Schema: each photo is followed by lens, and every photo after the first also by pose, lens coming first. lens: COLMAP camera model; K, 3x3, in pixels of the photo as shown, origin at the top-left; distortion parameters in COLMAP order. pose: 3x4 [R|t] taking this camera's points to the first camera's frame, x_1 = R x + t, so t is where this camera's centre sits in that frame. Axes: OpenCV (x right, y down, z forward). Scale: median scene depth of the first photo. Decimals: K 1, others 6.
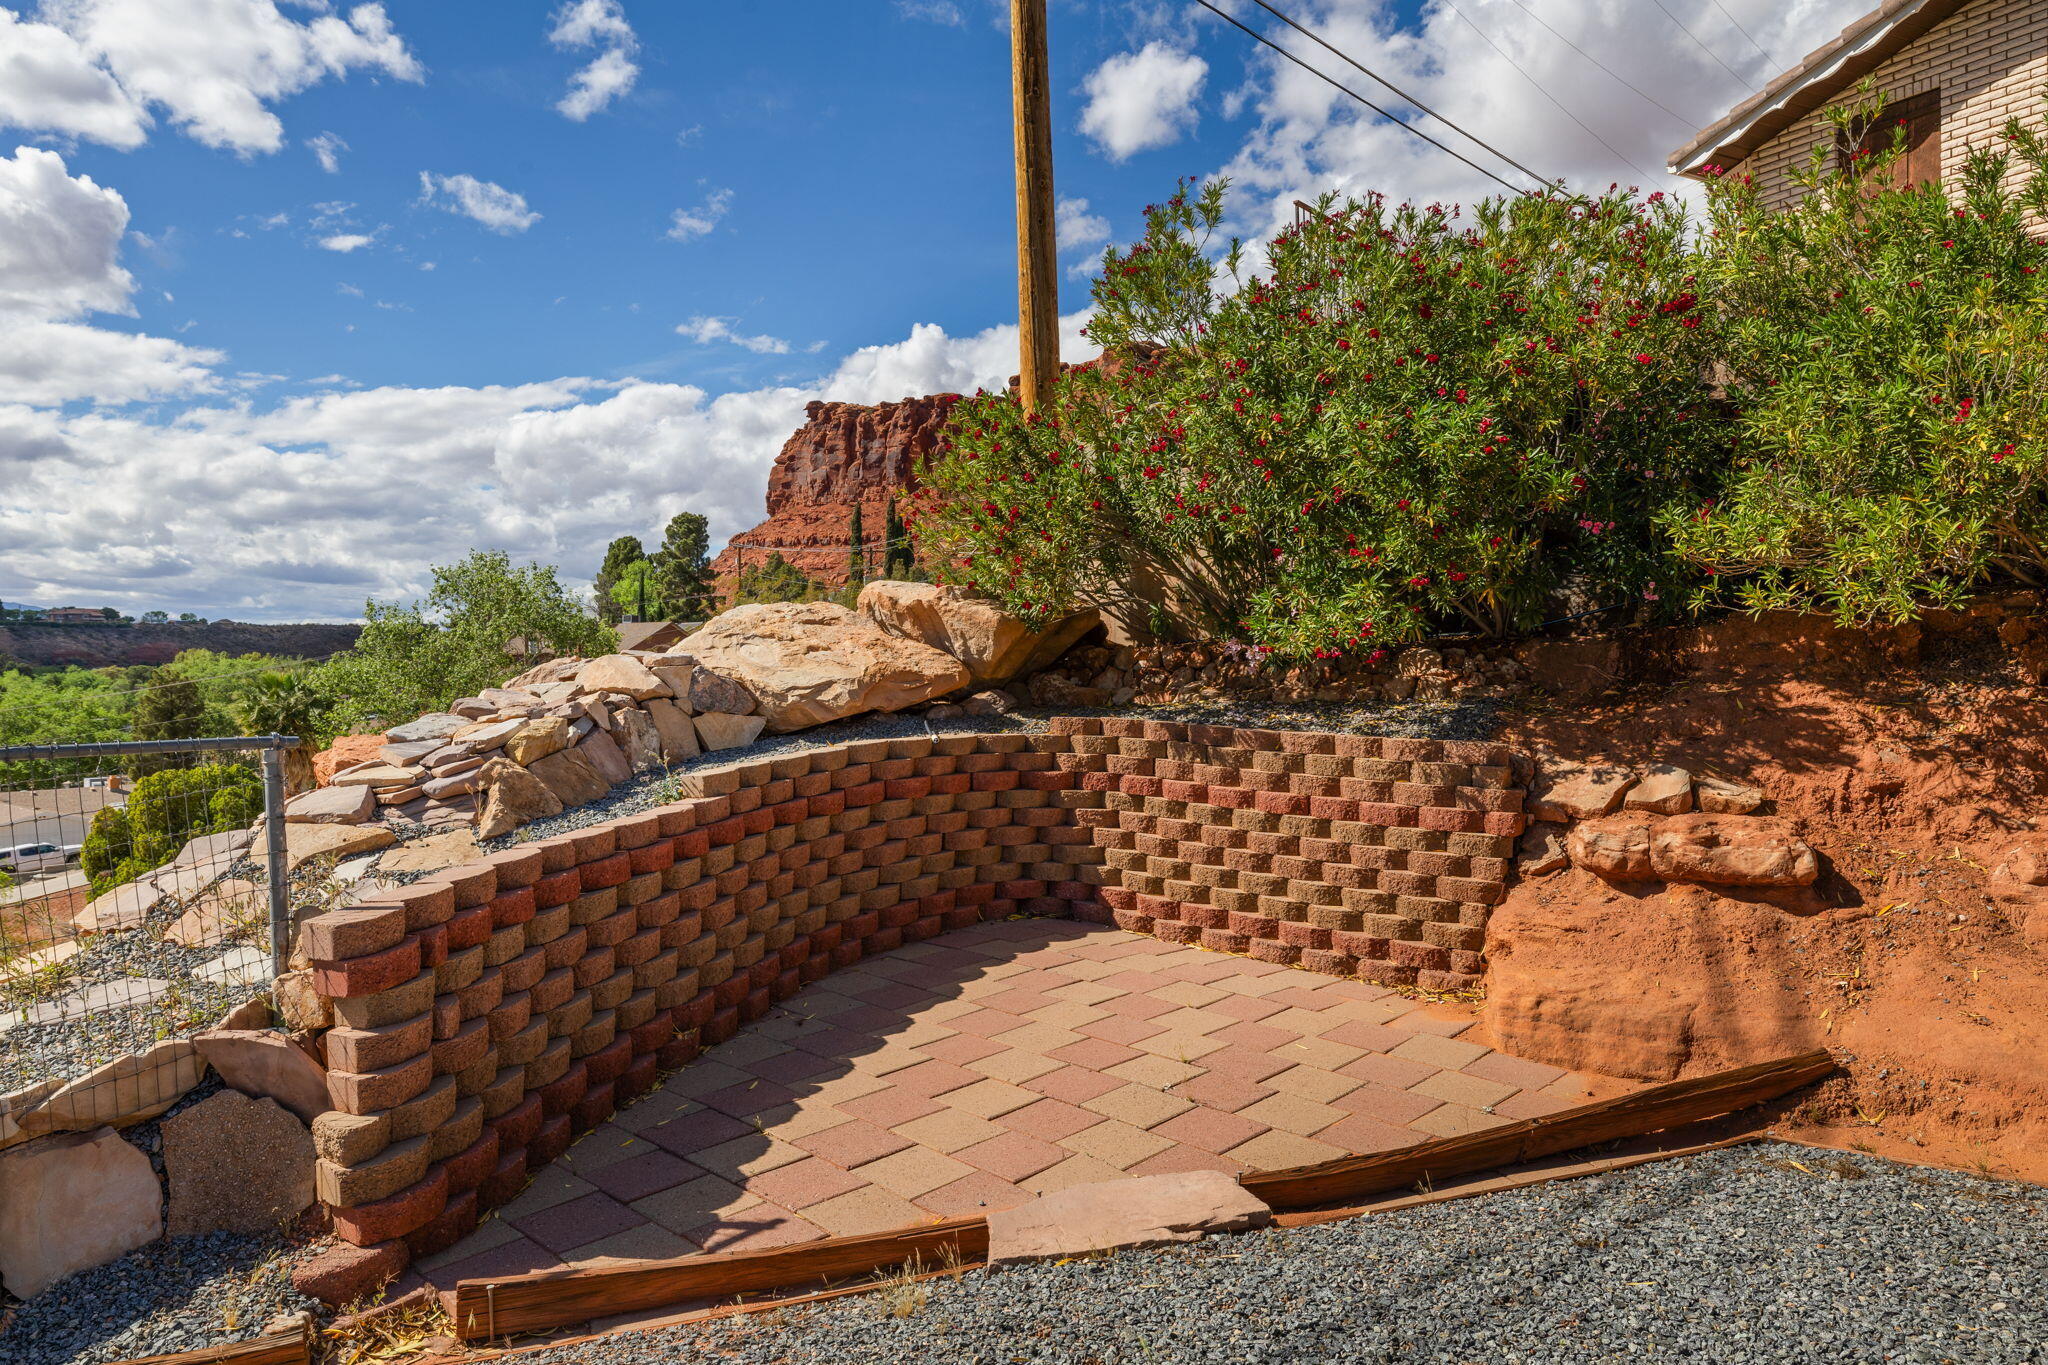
lens RADIAL K [[1384.5, 0, 1024.0], [0, 1384.5, 682.5], [0, 0, 1]] dist [-0.001434, 0.000084]
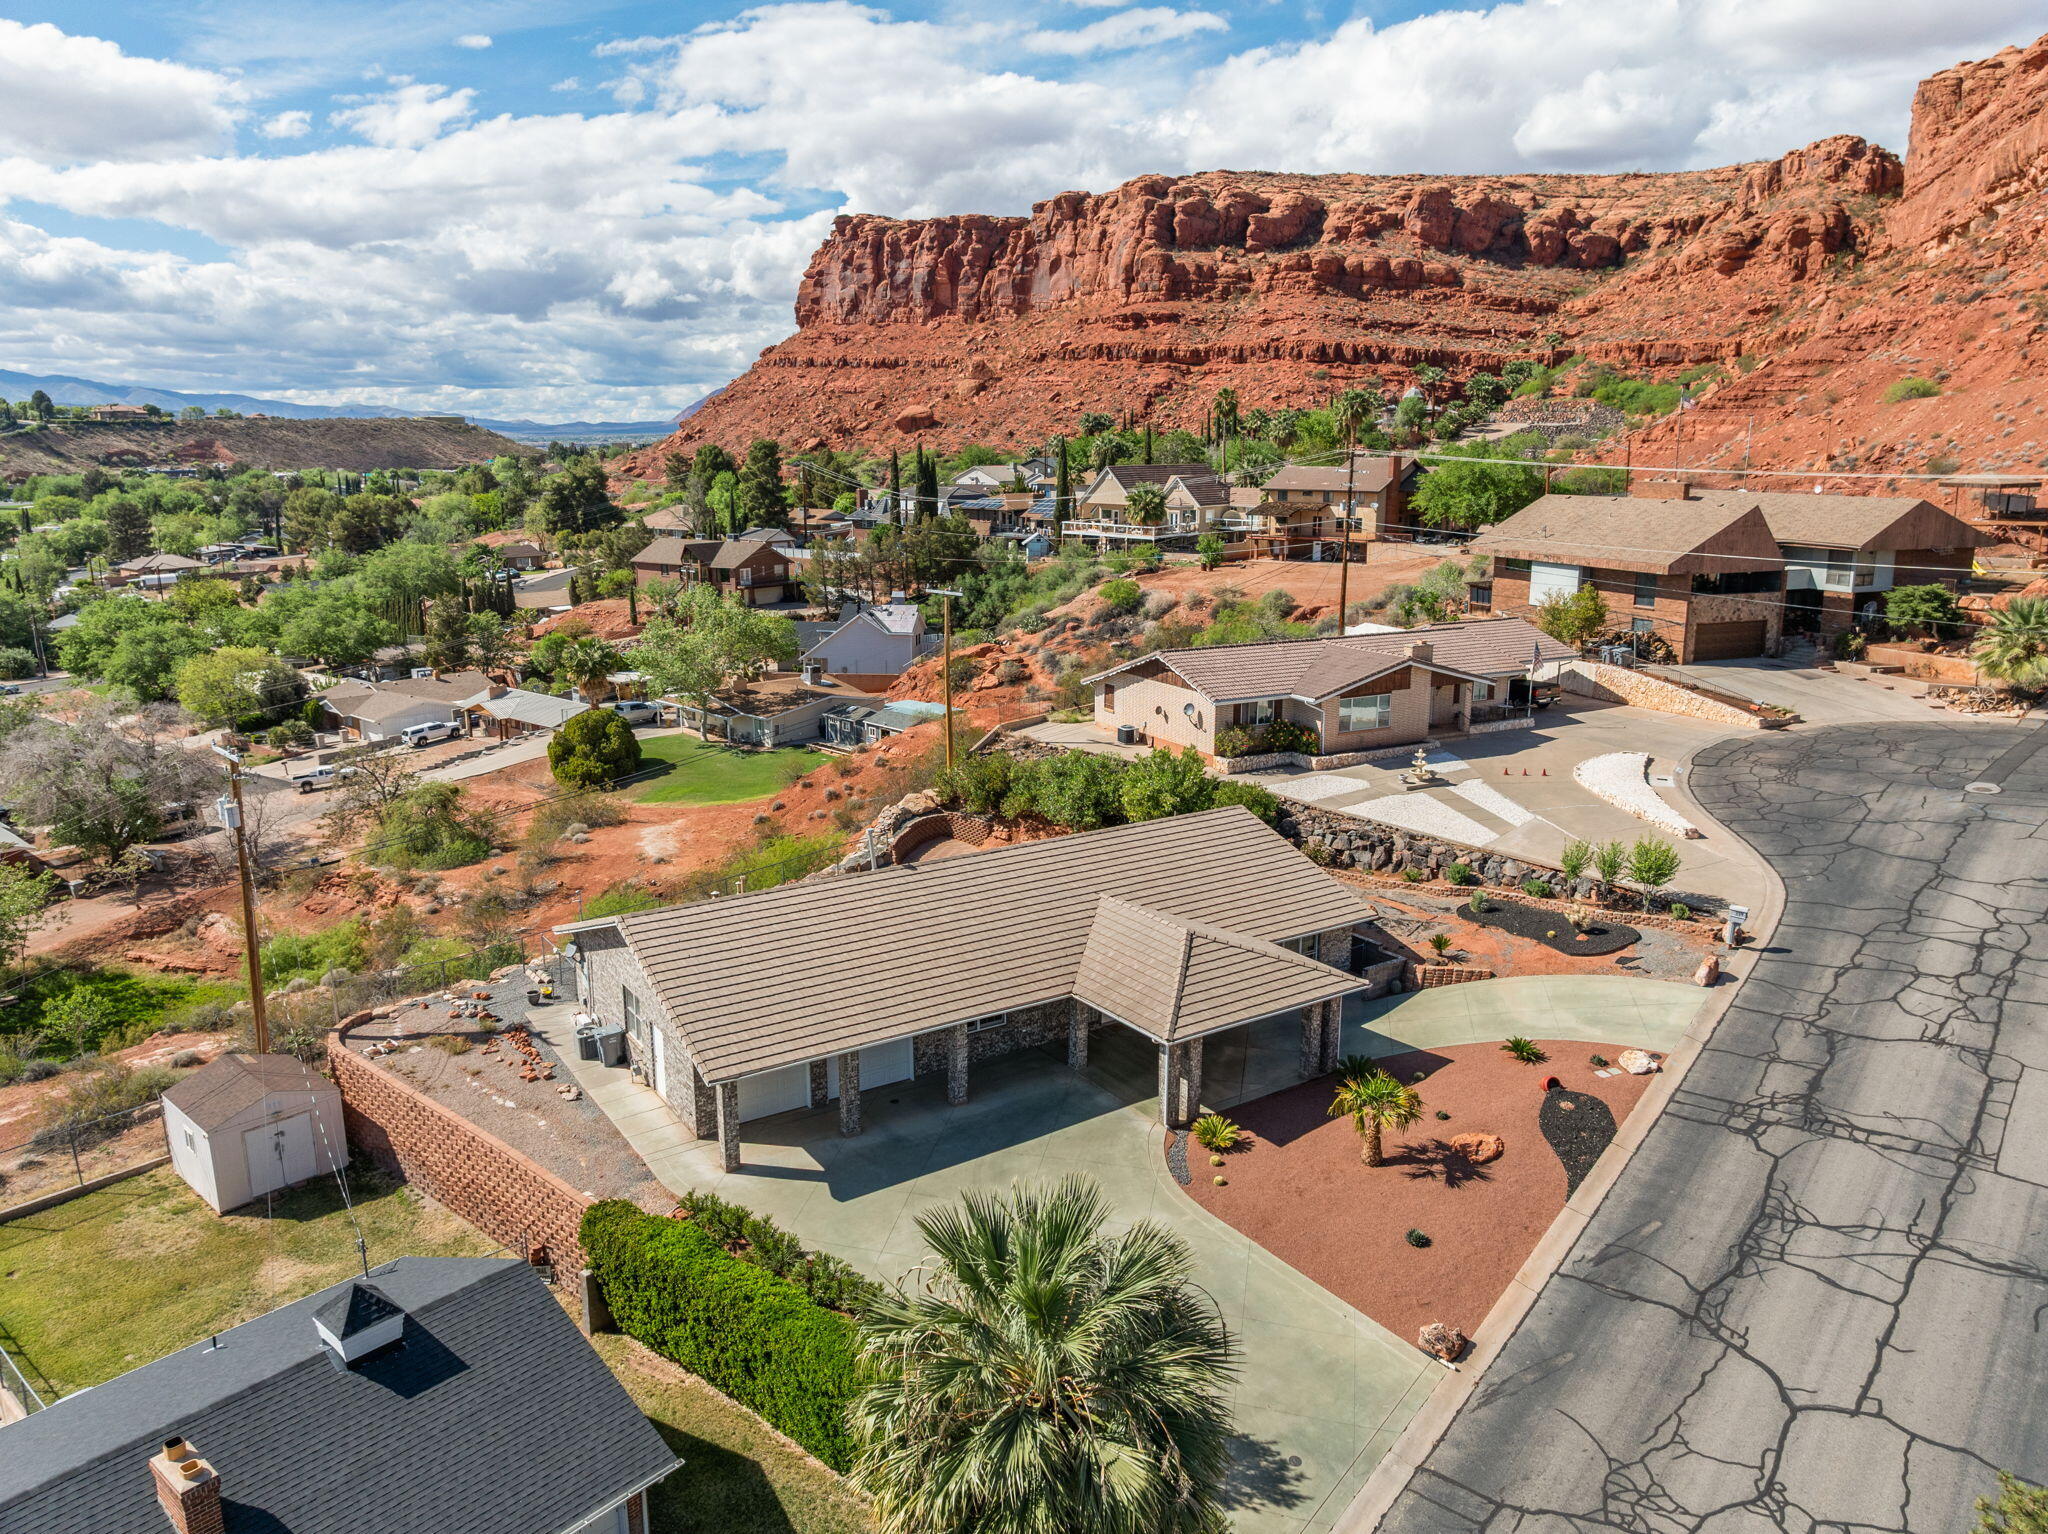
lens RADIAL K [[1438.7, 0, 1043.3], [0, 1438.7, 779.1], [0, 0, 1]] dist [-0.056339, 0.037278]
pose [[0.999882, 0.013167, -0.007936, 0.018769], [-0.011136, 0.976207, 0.216557, -0.058009], [0.010599, -0.216443, 0.976238, -0.208319]]
